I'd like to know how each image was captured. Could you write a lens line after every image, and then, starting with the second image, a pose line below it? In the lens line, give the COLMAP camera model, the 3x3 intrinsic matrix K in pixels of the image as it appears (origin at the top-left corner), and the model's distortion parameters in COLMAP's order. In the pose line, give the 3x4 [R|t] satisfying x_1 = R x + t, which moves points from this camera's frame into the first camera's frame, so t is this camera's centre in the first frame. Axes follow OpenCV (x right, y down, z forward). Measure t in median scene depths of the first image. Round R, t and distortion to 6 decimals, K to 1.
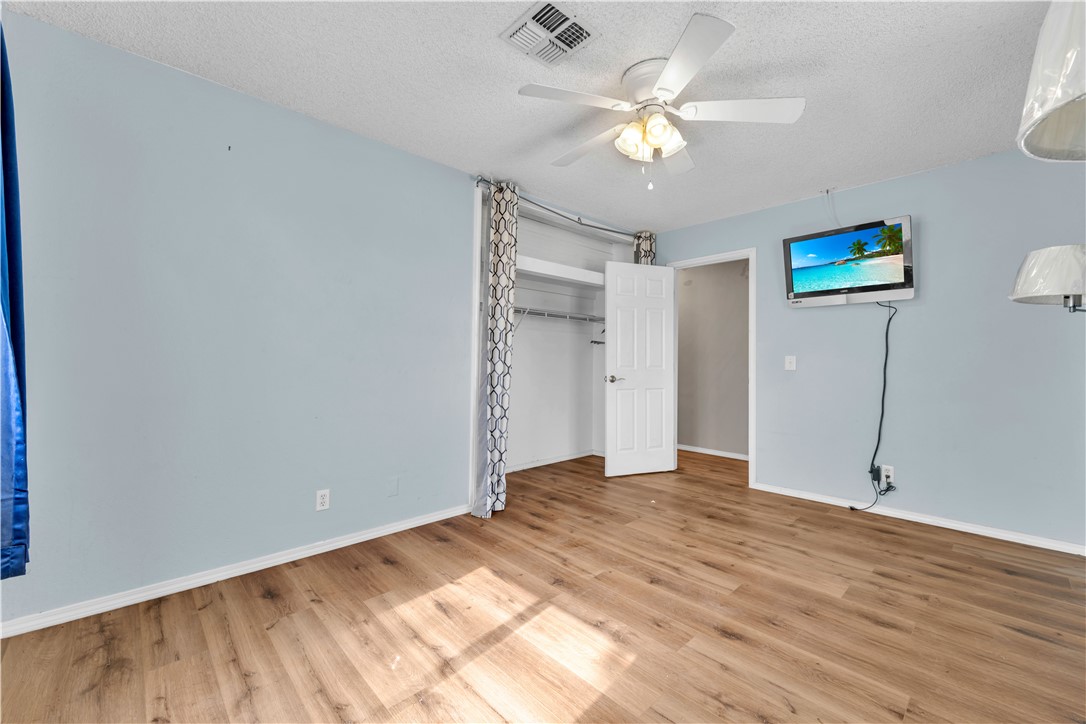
lens RADIAL K [[437.2, 0, 542.6], [0, 437.2, 362.5], [0, 0, 1]] dist [0.000384, 0.000071]
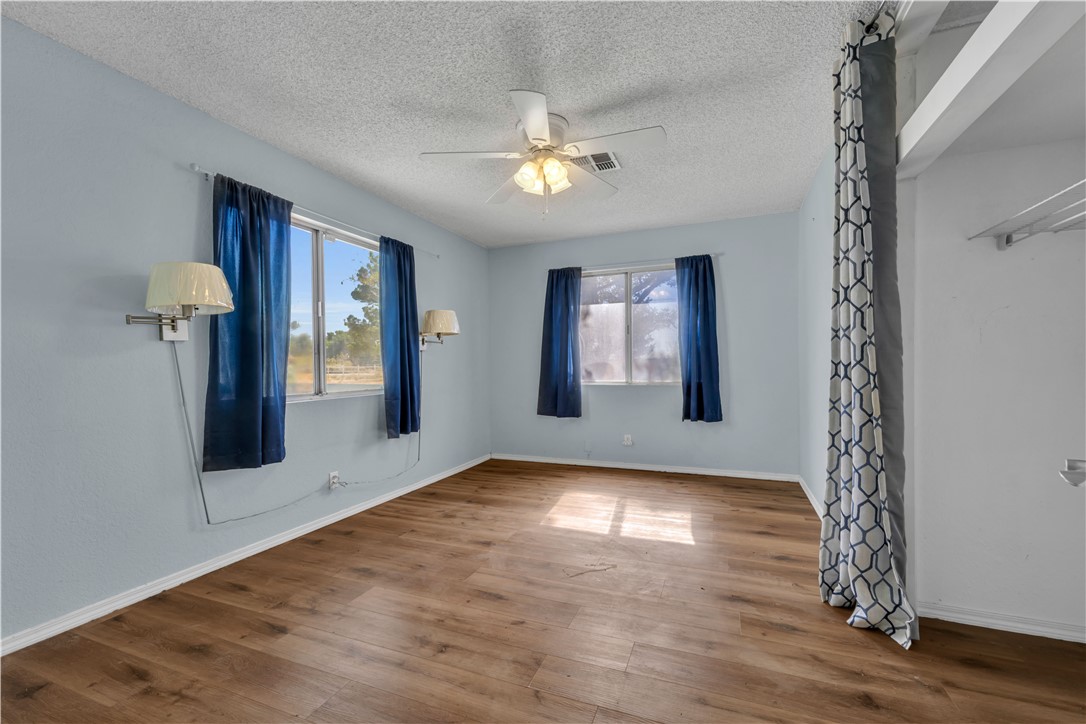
lens RADIAL K [[437.2, 0, 544.2], [0, 437.2, 364.9], [0, 0, 1]] dist [0.000384, 0.000071]
pose [[-0.904908, 0.002000, -0.425602, 0.705551], [0.002798, 0.999995, -0.001249, 0.022651], [0.425598, -0.002321, -0.904909, 1.946215]]
